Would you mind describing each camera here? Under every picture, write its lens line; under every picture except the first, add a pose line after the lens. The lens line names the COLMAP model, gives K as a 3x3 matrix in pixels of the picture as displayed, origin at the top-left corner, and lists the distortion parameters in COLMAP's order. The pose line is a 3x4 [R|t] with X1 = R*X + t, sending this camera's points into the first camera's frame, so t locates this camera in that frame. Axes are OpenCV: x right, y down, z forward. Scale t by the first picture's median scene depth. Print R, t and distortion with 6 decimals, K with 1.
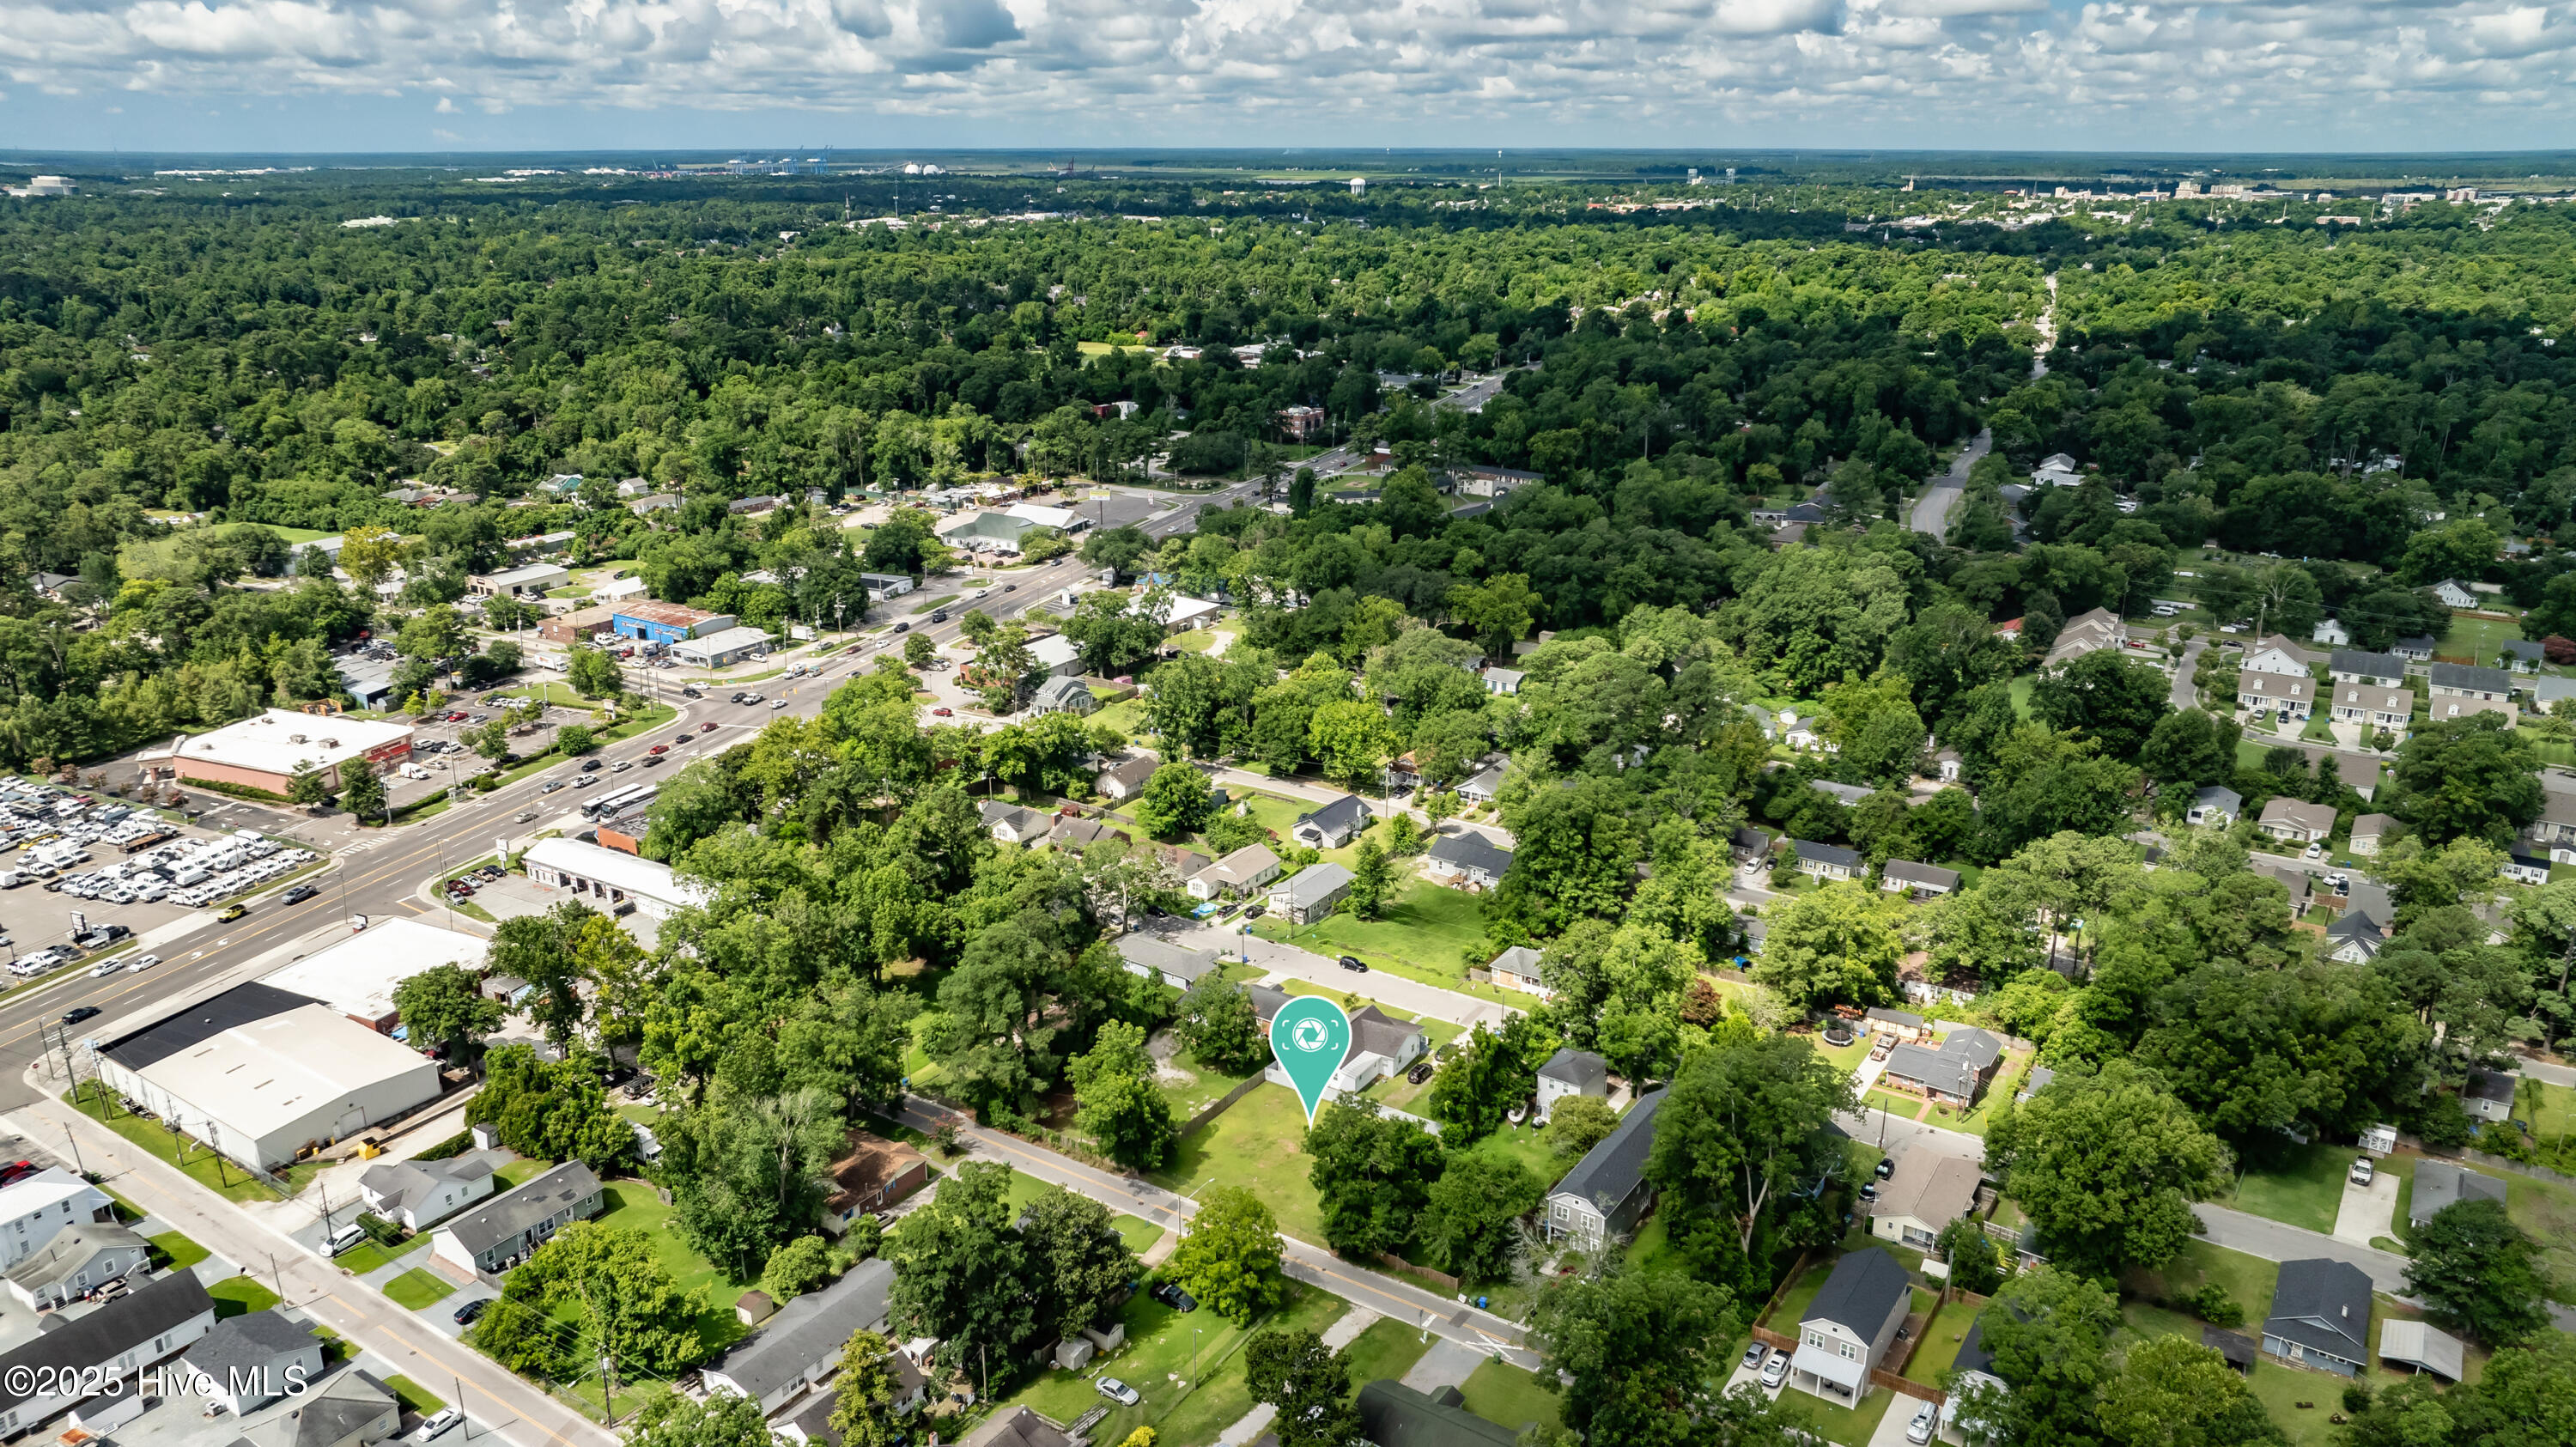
lens RADIAL K [[1805.0, 0, 1281.8], [0, 1805.0, 718.6], [0, 0, 1]] dist [0.005996, -0.085290]
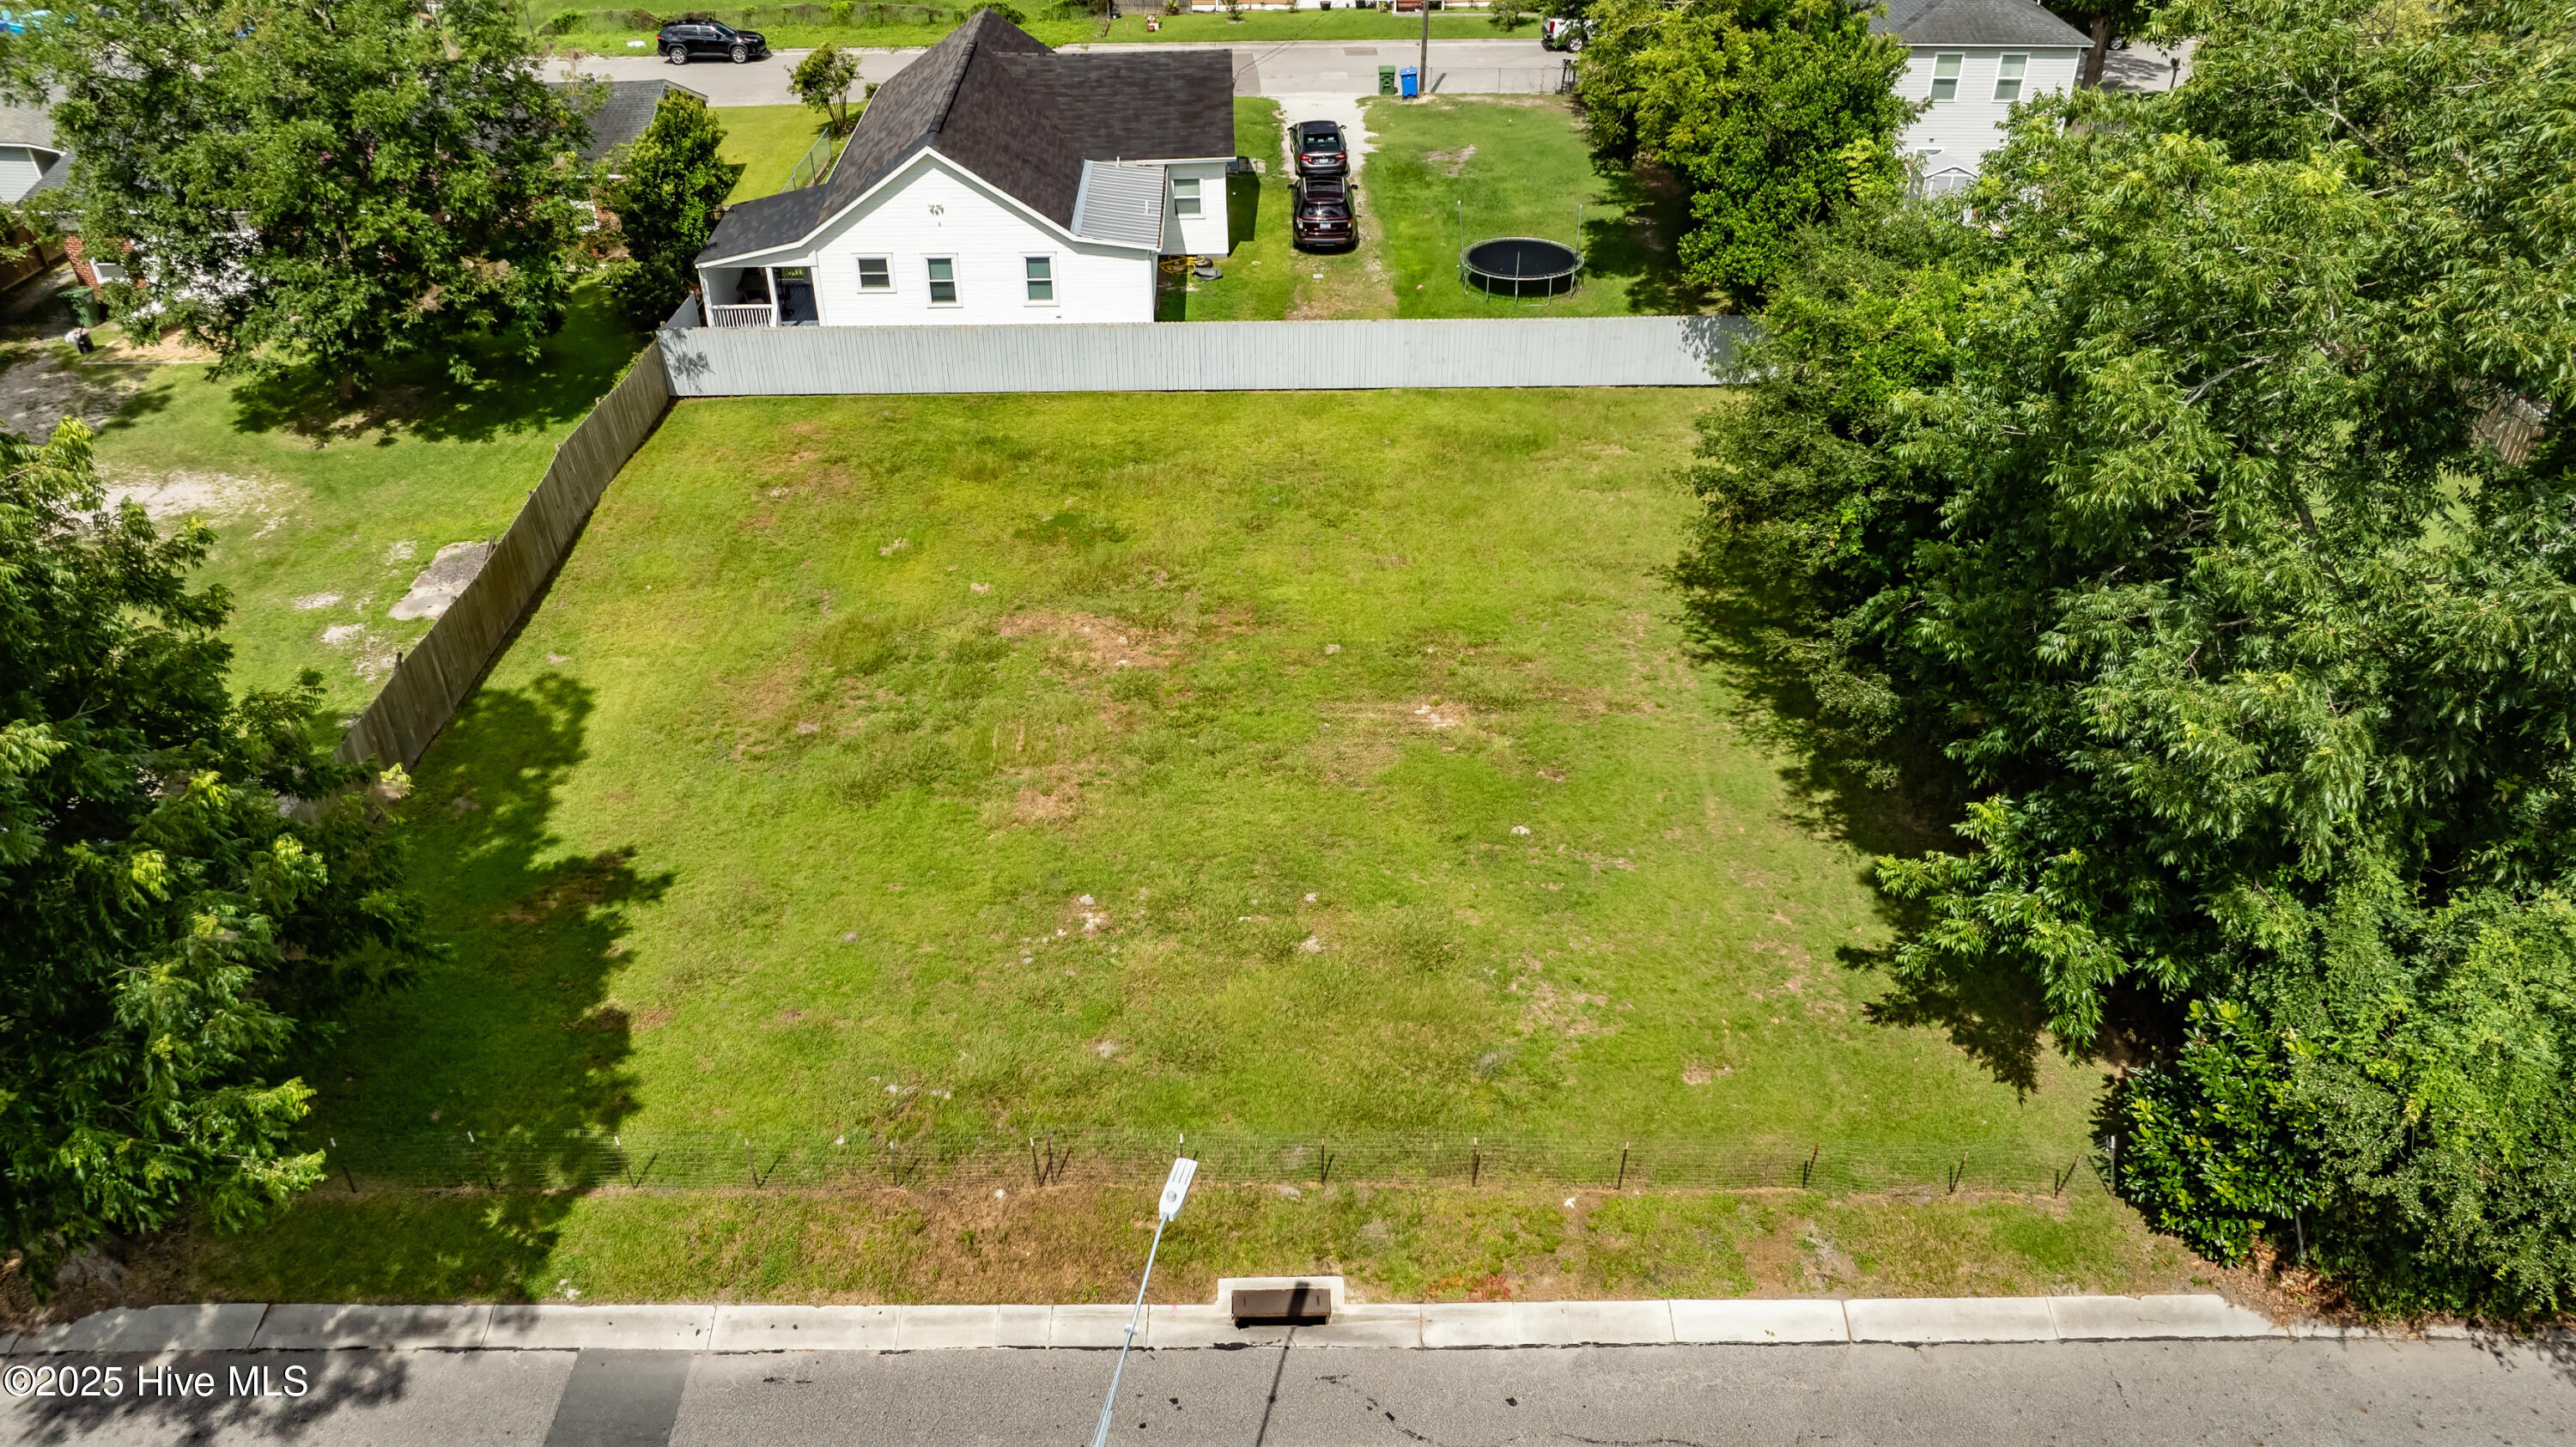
lens RADIAL K [[1812.8, 0, 1281.6], [0, 1812.8, 723.5], [0, 0, 1]] dist [-0.022180, 0.021614]
pose [[0.831841, -0.318620, 0.454446, -0.043989], [0.177576, 0.928550, 0.325979, 0.146469], [-0.525839, -0.190464, 0.828985, 0.647258]]
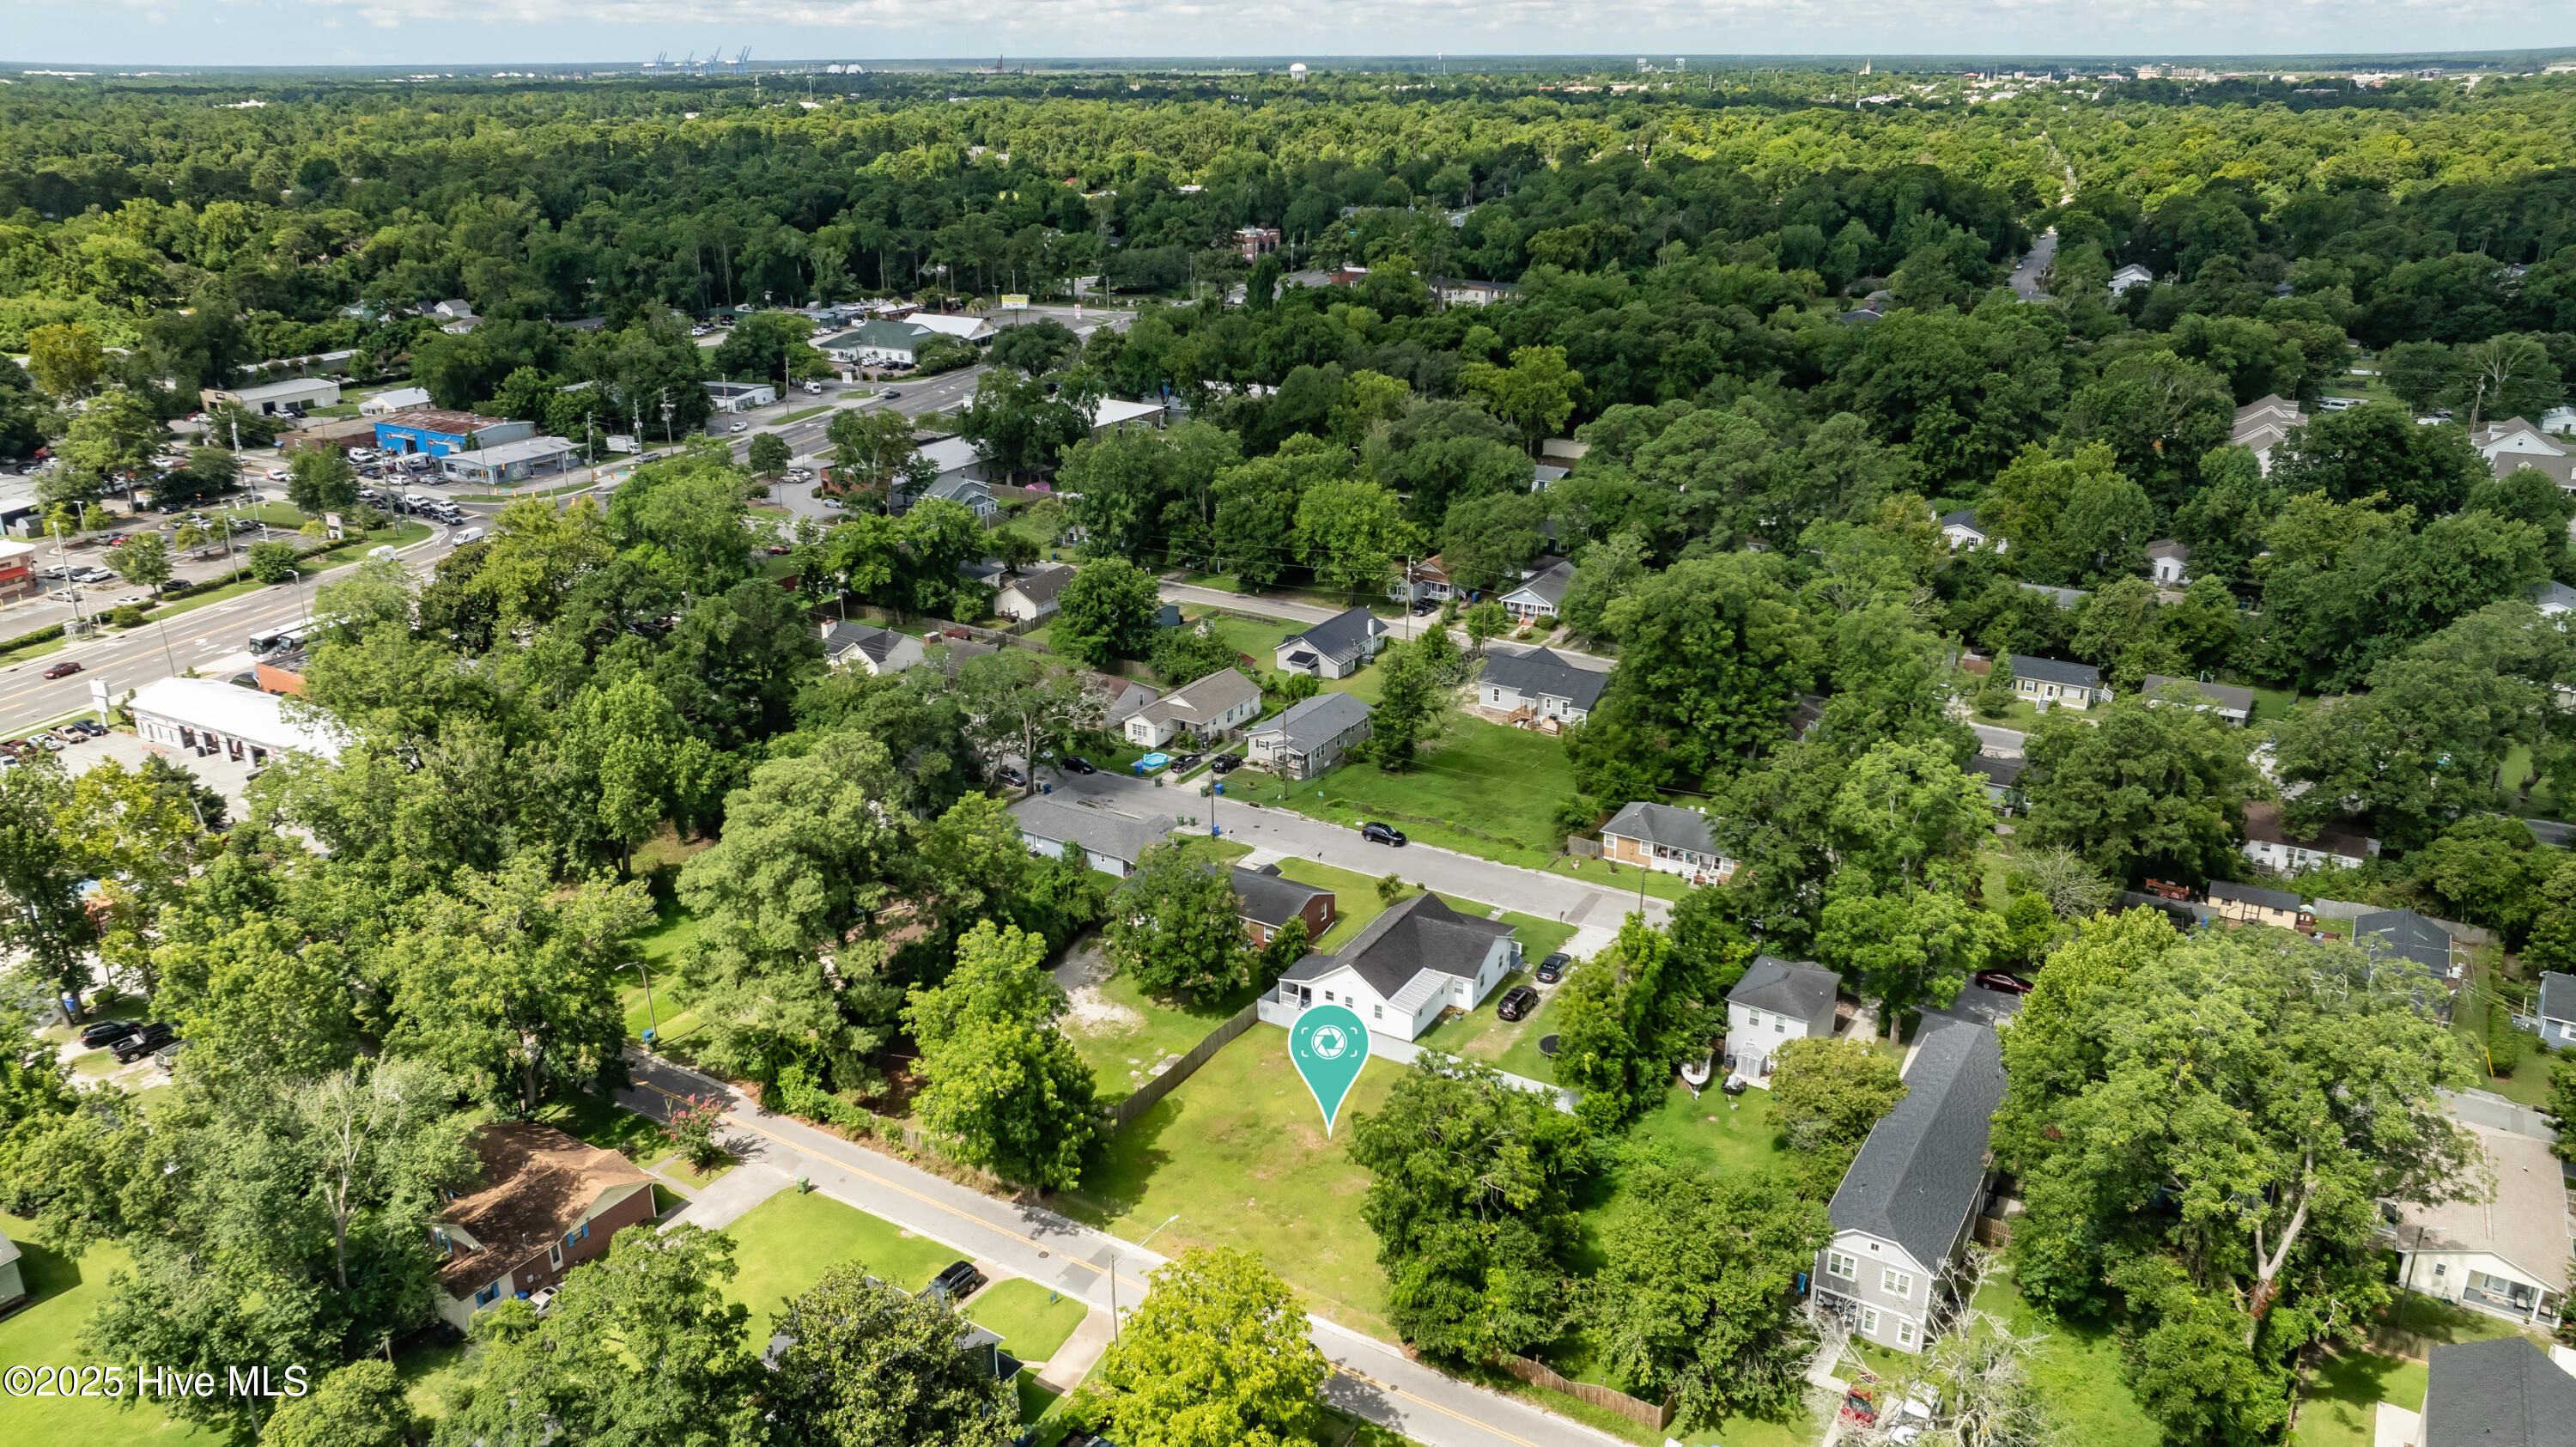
lens RADIAL K [[1813.4, 0, 1279.6], [0, 1813.4, 725.8], [0, 0, 1]] dist [-0.017201, -0.000233]
pose [[0.999454, -0.017227, 0.028210, -0.014079], [0.015825, 0.998663, 0.049211, 0.059959], [-0.029020, -0.048738, 0.998390, 0.330361]]
